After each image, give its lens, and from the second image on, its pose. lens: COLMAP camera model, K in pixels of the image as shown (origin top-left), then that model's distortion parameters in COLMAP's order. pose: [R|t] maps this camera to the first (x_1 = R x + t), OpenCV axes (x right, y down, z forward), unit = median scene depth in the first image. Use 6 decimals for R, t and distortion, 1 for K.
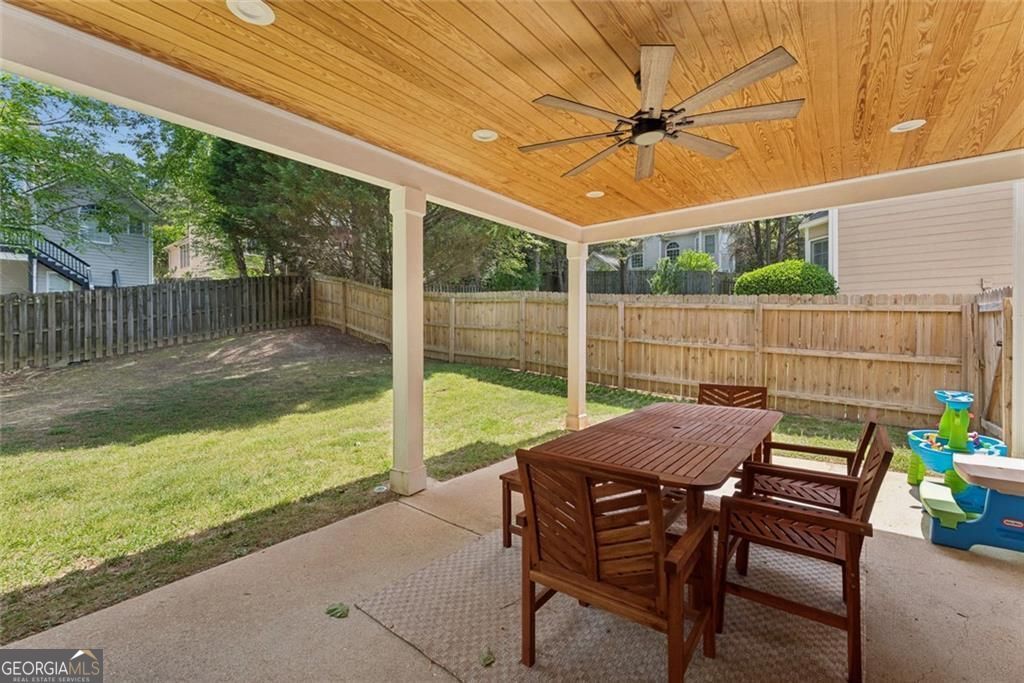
lens RADIAL K [[431.8, 0, 506.9], [0, 431.8, 331.8], [0, 0, 1]] dist [0.001152, 0.000237]
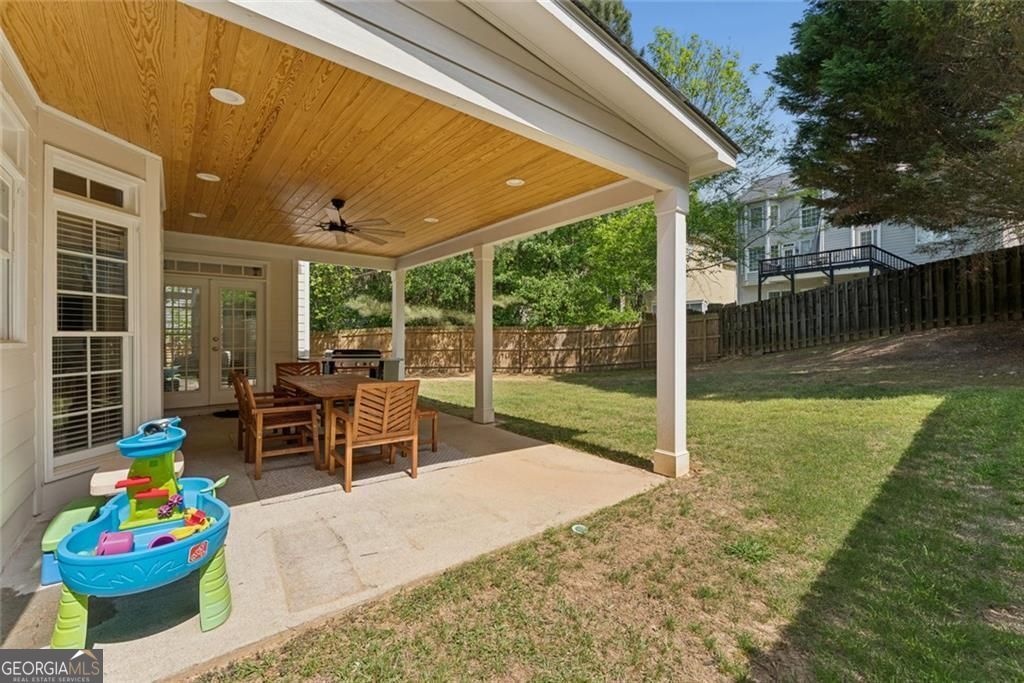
lens RADIAL K [[415.6, 0, 504.4], [0, 415.6, 336.1], [0, 0, 1]] dist [-0.002458, 0.000832]
pose [[-0.211957, 0.007613, -0.977249, 0.421001], [0.005431, 0.999963, 0.006612, 0.005243], [0.977264, -0.003905, -0.211990, 0.443419]]
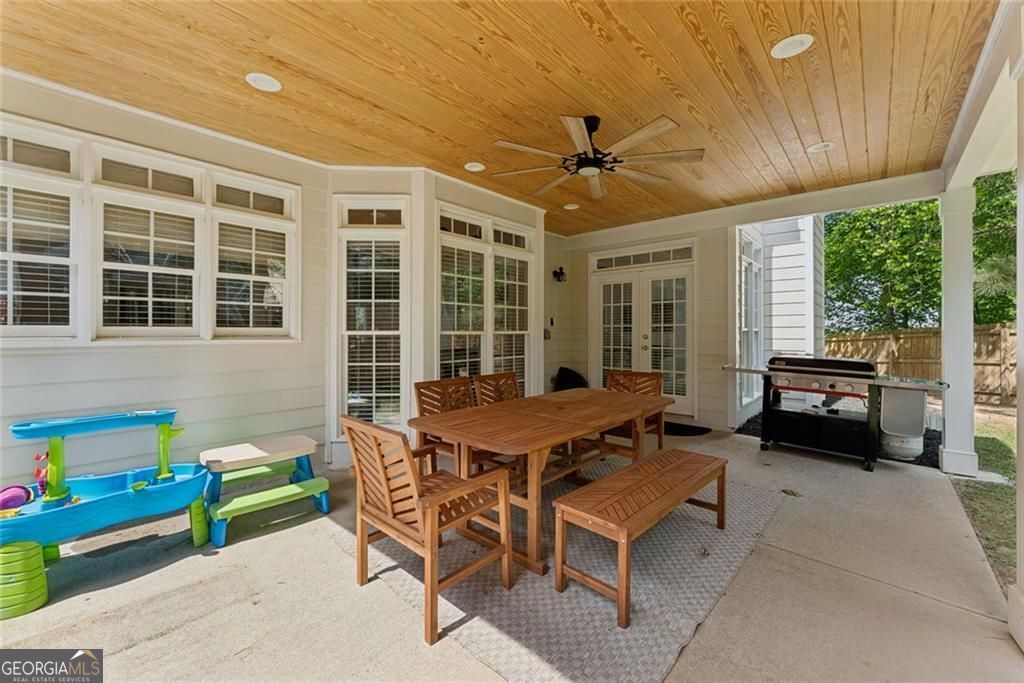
lens RADIAL K [[415.6, 0, 511.3], [0, 415.6, 333.7], [0, 0, 1]] dist [-0.002458, 0.000832]
pose [[-0.998874, 0.006699, 0.046959, 0.100478], [0.006794, 0.999975, 0.001853, 0.005051], [-0.046945, 0.002170, -0.998895, 0.456048]]
